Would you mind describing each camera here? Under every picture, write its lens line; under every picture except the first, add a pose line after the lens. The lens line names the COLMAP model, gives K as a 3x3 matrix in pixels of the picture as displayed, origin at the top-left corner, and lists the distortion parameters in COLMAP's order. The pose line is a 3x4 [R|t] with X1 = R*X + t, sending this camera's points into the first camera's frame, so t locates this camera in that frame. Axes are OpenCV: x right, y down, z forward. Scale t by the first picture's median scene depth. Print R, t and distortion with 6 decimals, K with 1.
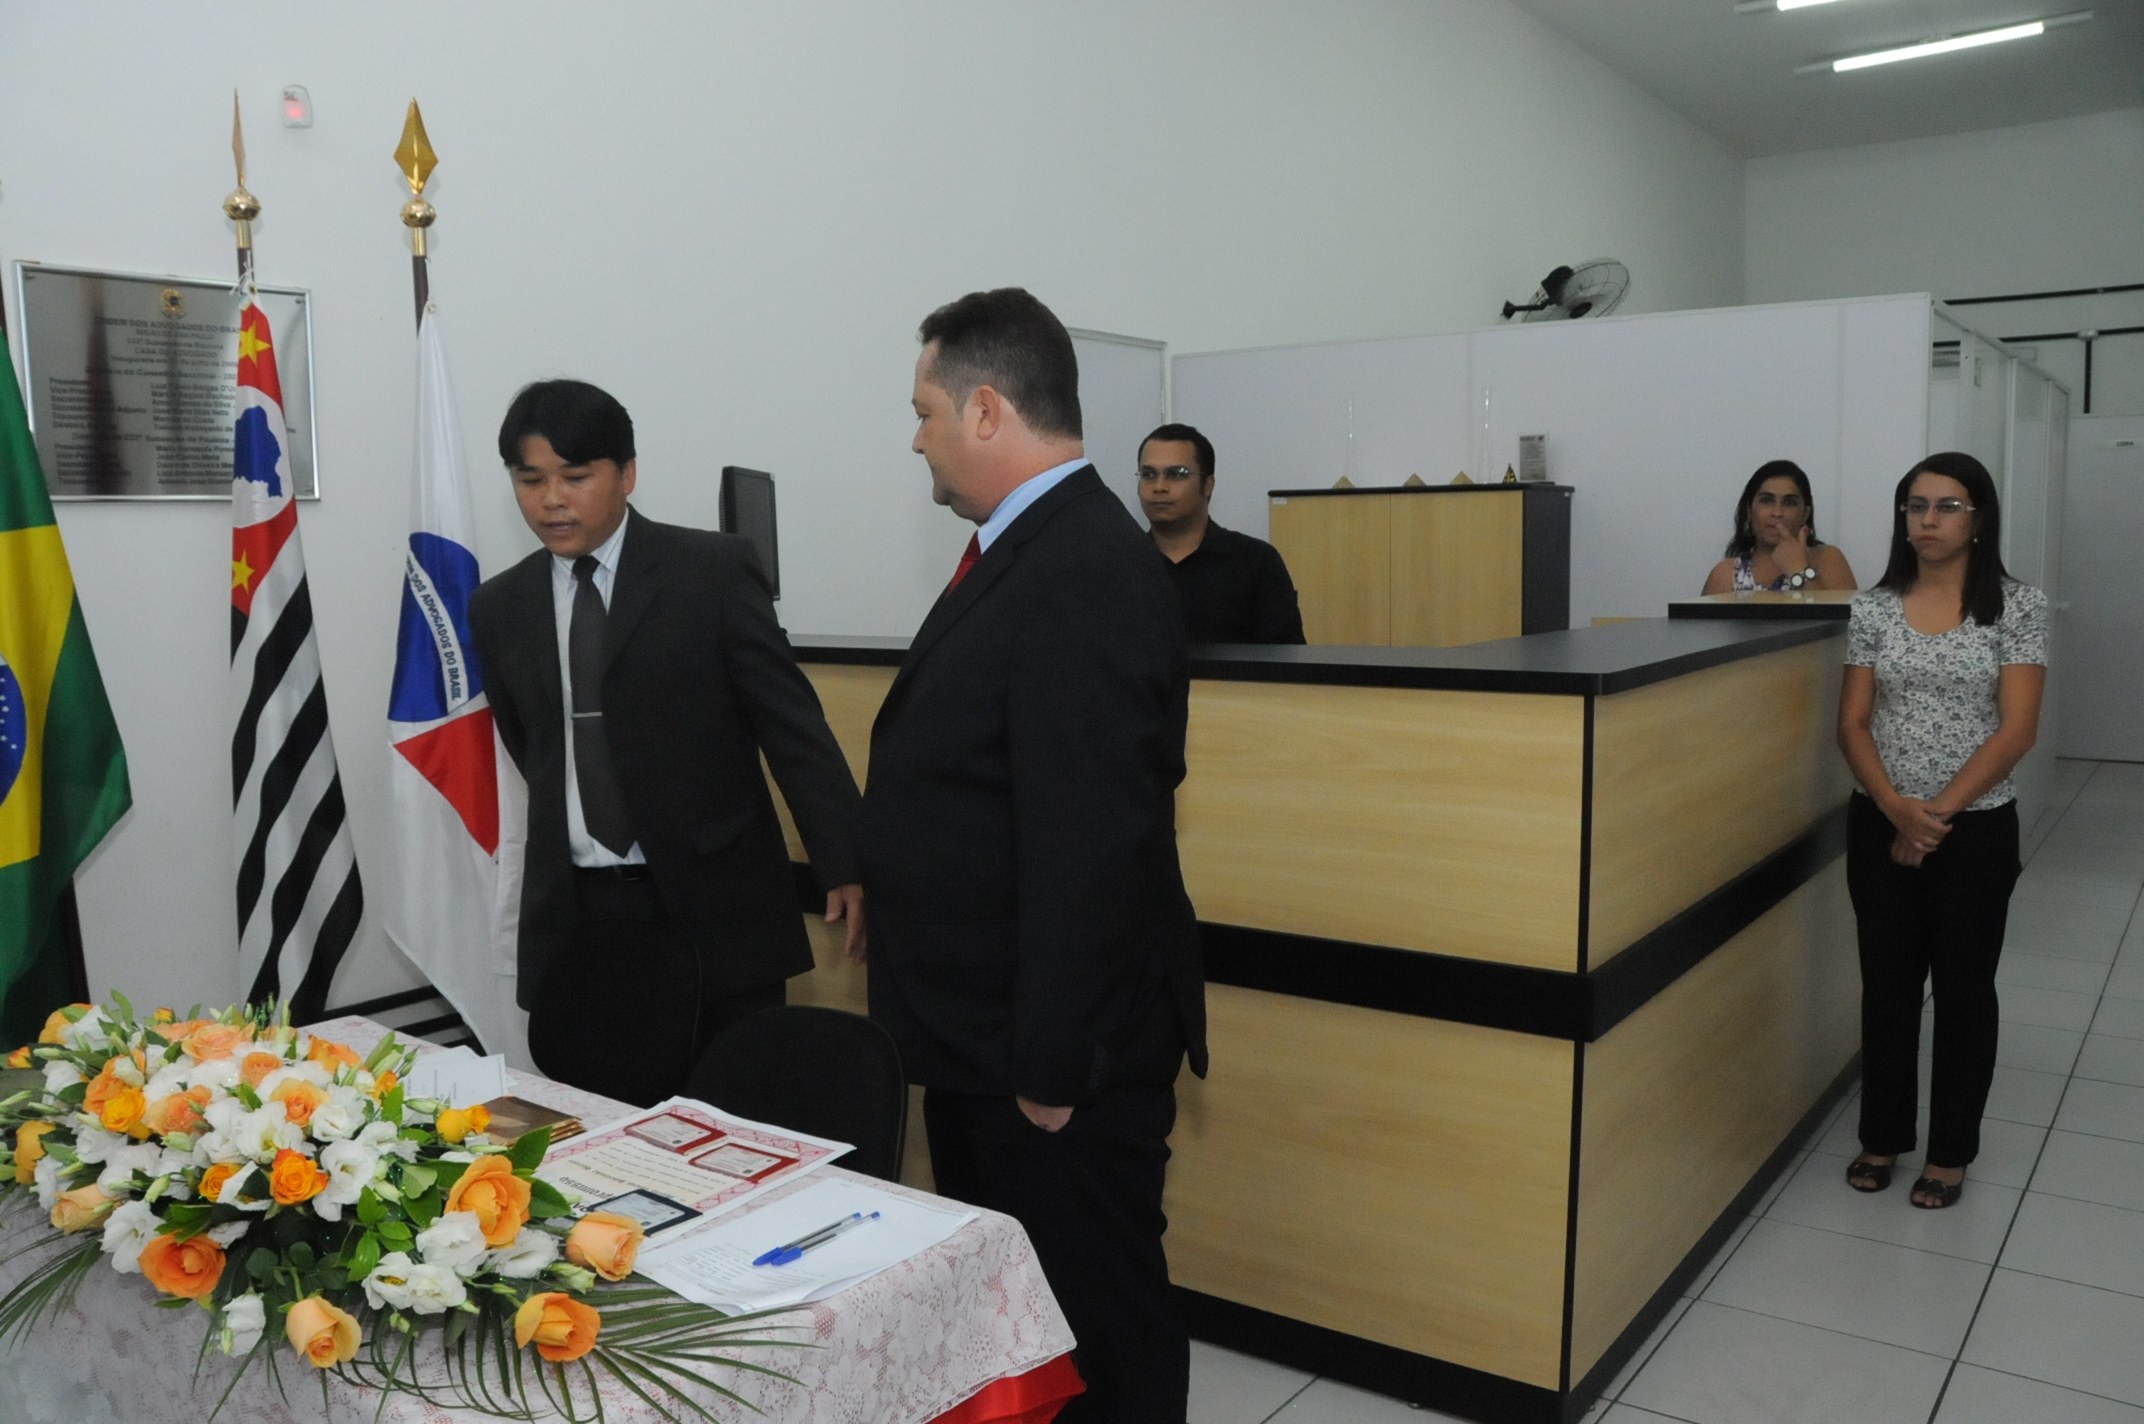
lens RADIAL K [[1664.5, 0, 1060.9], [0, 1664.5, 758.8], [0, 0, 1]] dist [-0.164510, 0.117226]
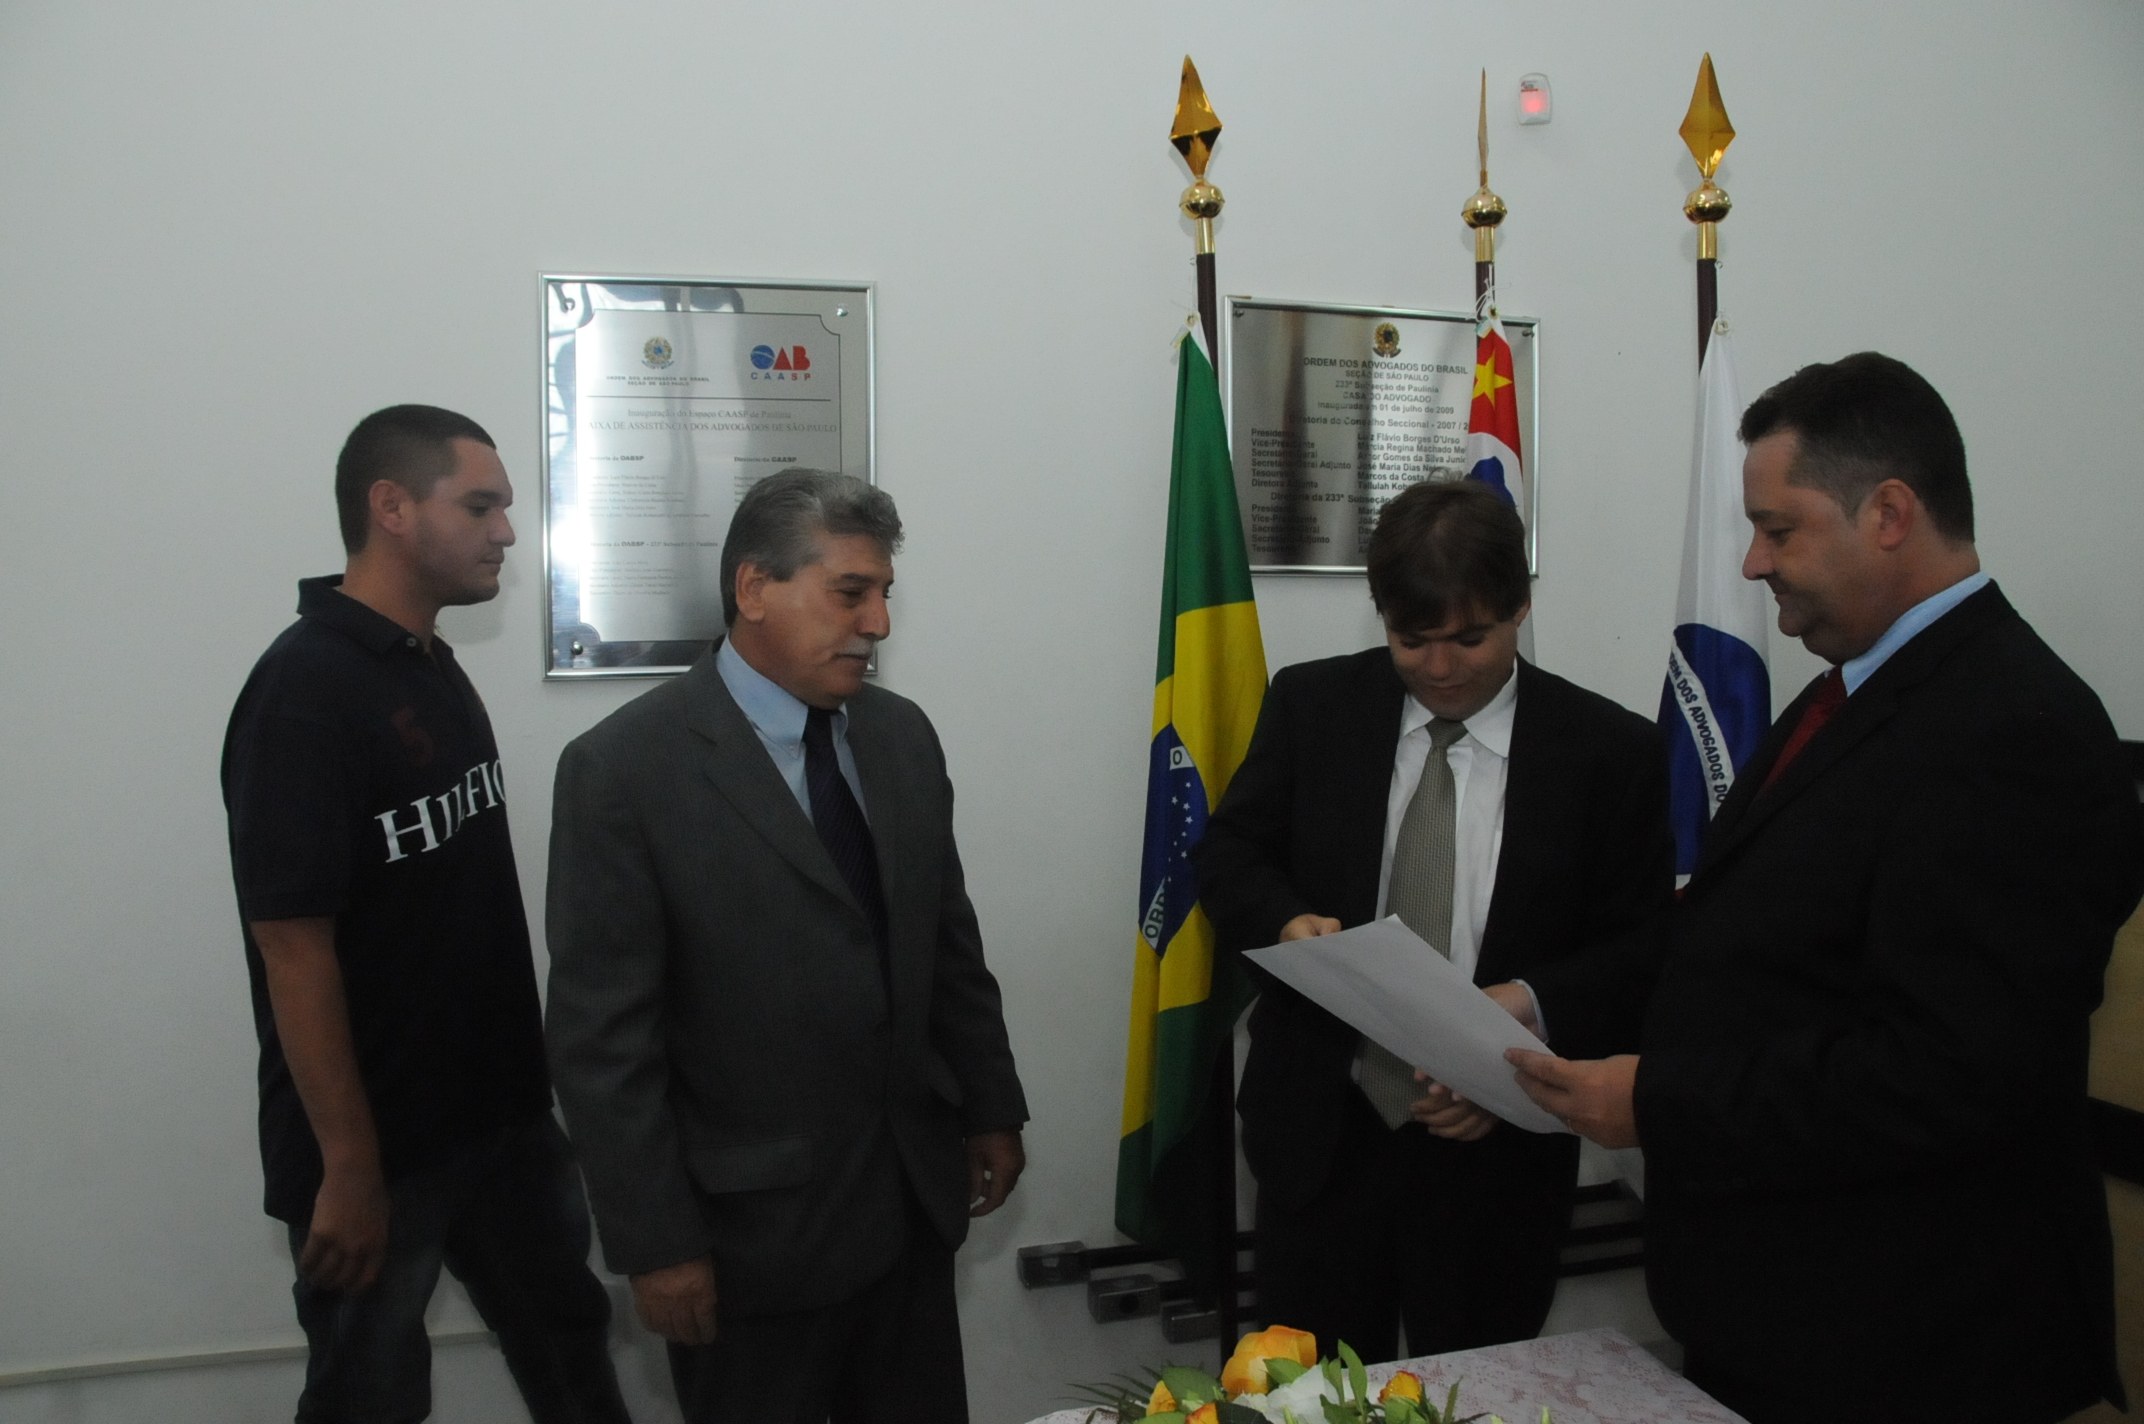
lens RADIAL K [[1675.6, 0, 1051.0], [0, 1675.6, 742.0], [0, 0, 1]] dist [-0.171018, 0.127166]
pose [[0.802606, 0.058451, -0.593638, -0.186067], [-0.090263, 0.995629, -0.024005, -0.041304], [0.589640, 0.072850, 0.804374, 0.226847]]
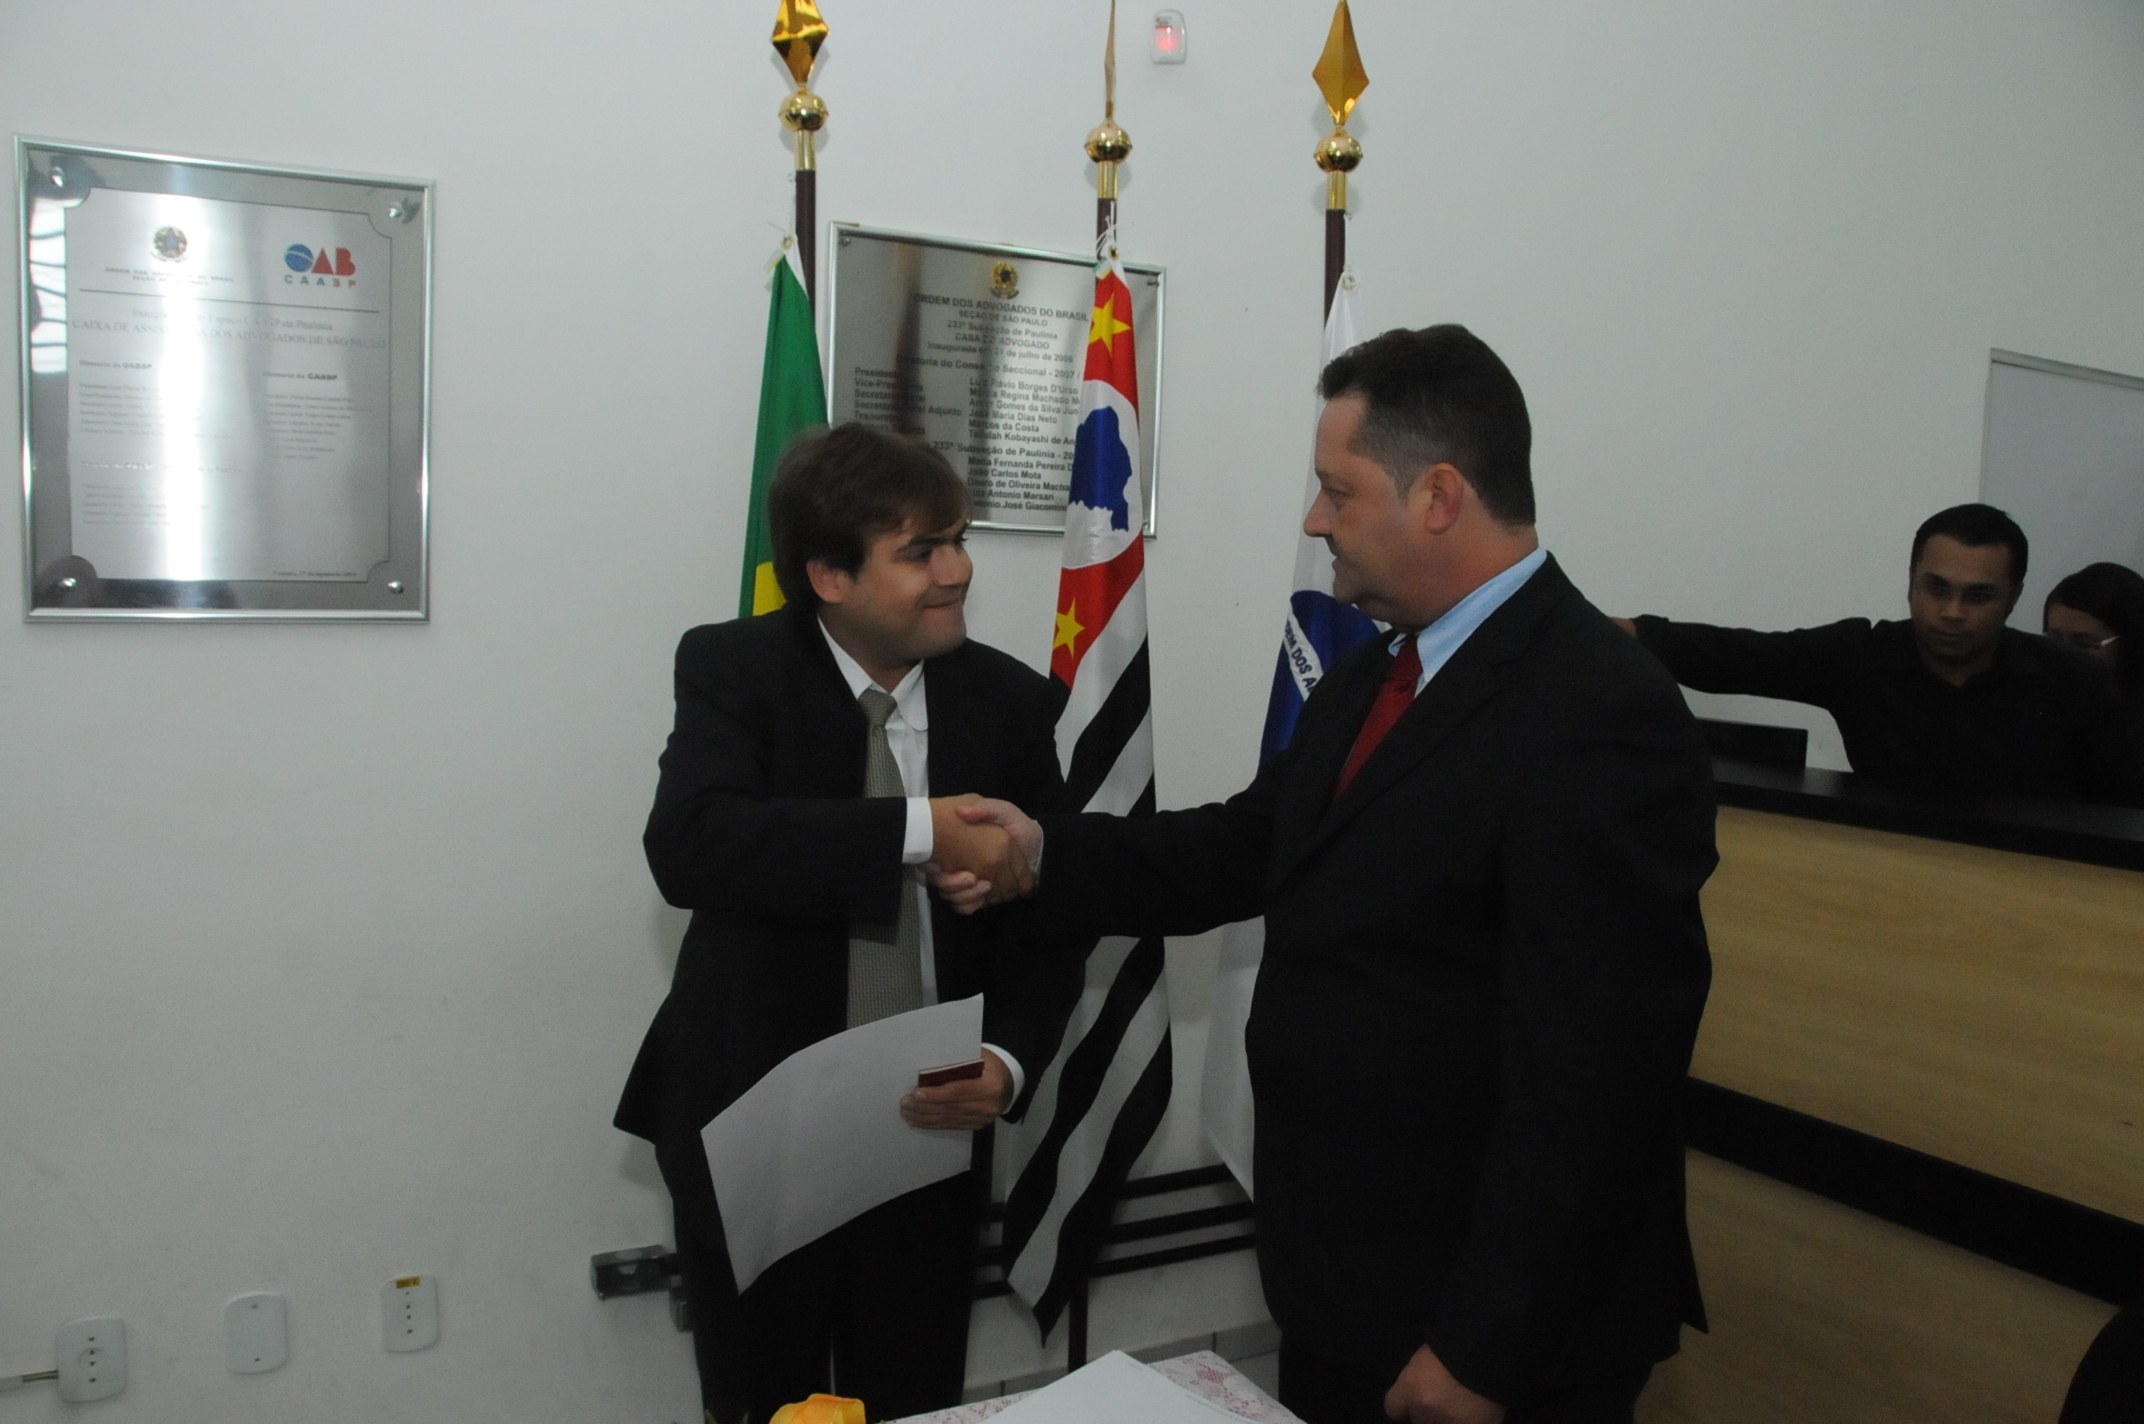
lens RADIAL K [[1674.2, 0, 1068.8], [0, 1674.2, 756.5], [0, 0, 1]] dist [-0.166891, 0.106046]
pose [[0.913690, 0.087331, -0.396919, -0.199275], [-0.100866, 0.994811, -0.013307, -0.047551], [0.393697, 0.052194, 0.917757, 0.295094]]
